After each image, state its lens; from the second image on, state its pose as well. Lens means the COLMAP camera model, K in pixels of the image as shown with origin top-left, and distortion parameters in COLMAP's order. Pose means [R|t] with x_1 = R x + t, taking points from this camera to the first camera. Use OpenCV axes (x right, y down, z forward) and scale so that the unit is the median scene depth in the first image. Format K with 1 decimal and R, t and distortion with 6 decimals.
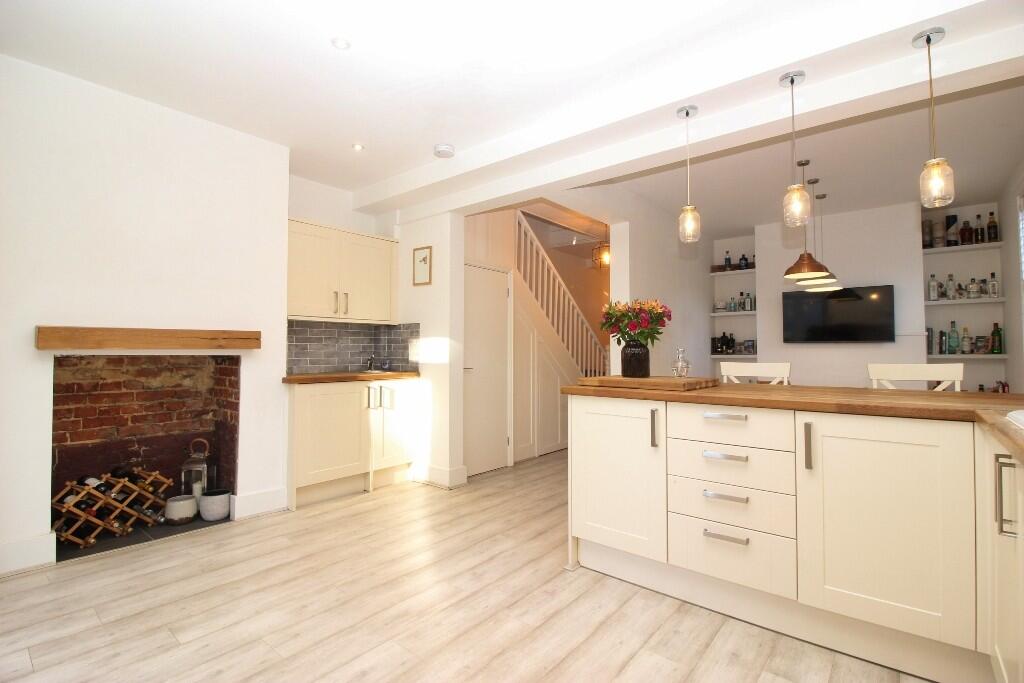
lens RADIAL K [[472.3, 0, 512.2], [0, 472.3, 335.8], [0, 0, 1]] dist [-0.003860, -0.008578]
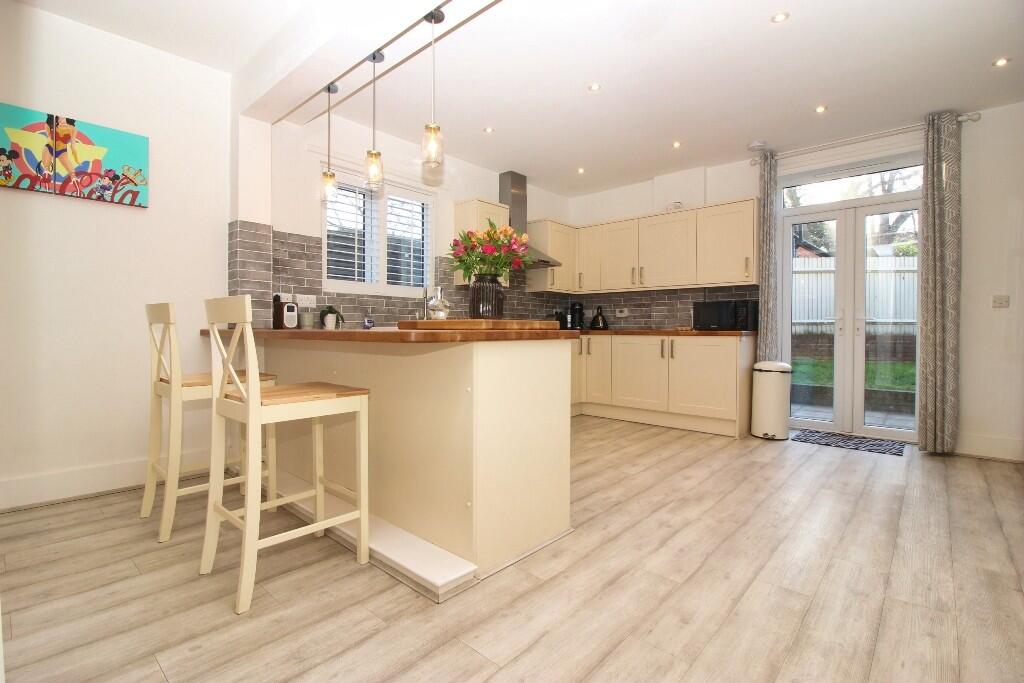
lens RADIAL K [[472.3, 0, 509.8], [0, 472.3, 337.0], [0, 0, 1]] dist [-0.003860, -0.008578]
pose [[-0.999010, -0.006239, 0.044055, 0.154943], [-0.007109, 0.999782, -0.019620, 0.110363], [-0.043923, -0.019914, -0.998836, 1.514018]]
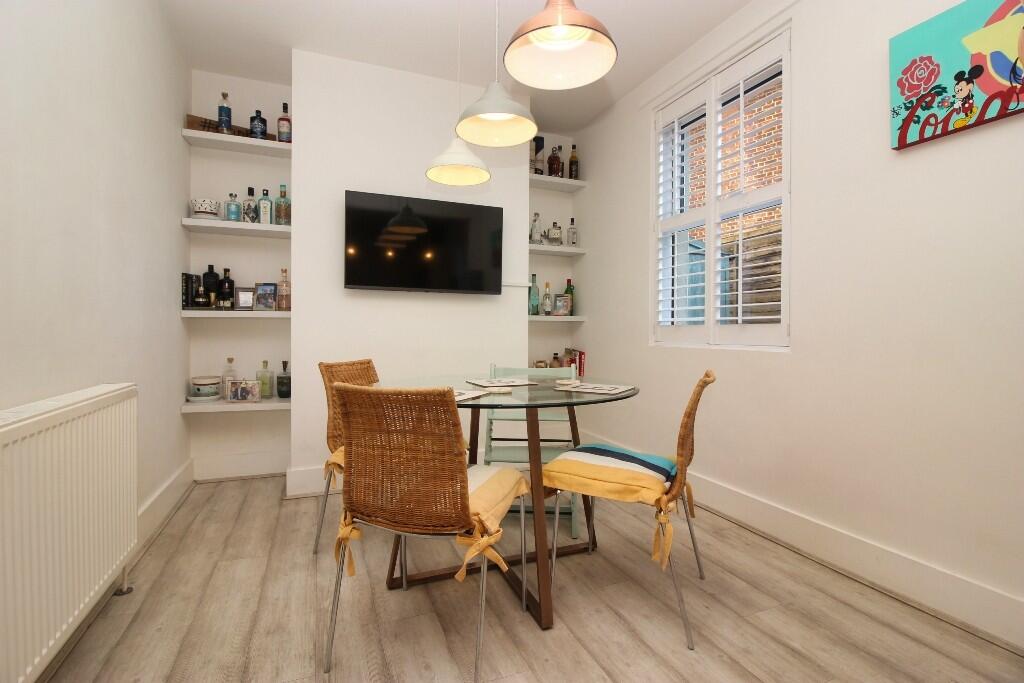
lens RADIAL K [[472.3, 0, 510.6], [0, 472.3, 335.5], [0, 0, 1]] dist [-0.003860, -0.008578]
pose [[0.474299, -0.004664, 0.880352, 0.341045], [-0.035180, 0.999087, 0.024247, 0.082956], [-0.879661, -0.042471, 0.473702, 0.996068]]
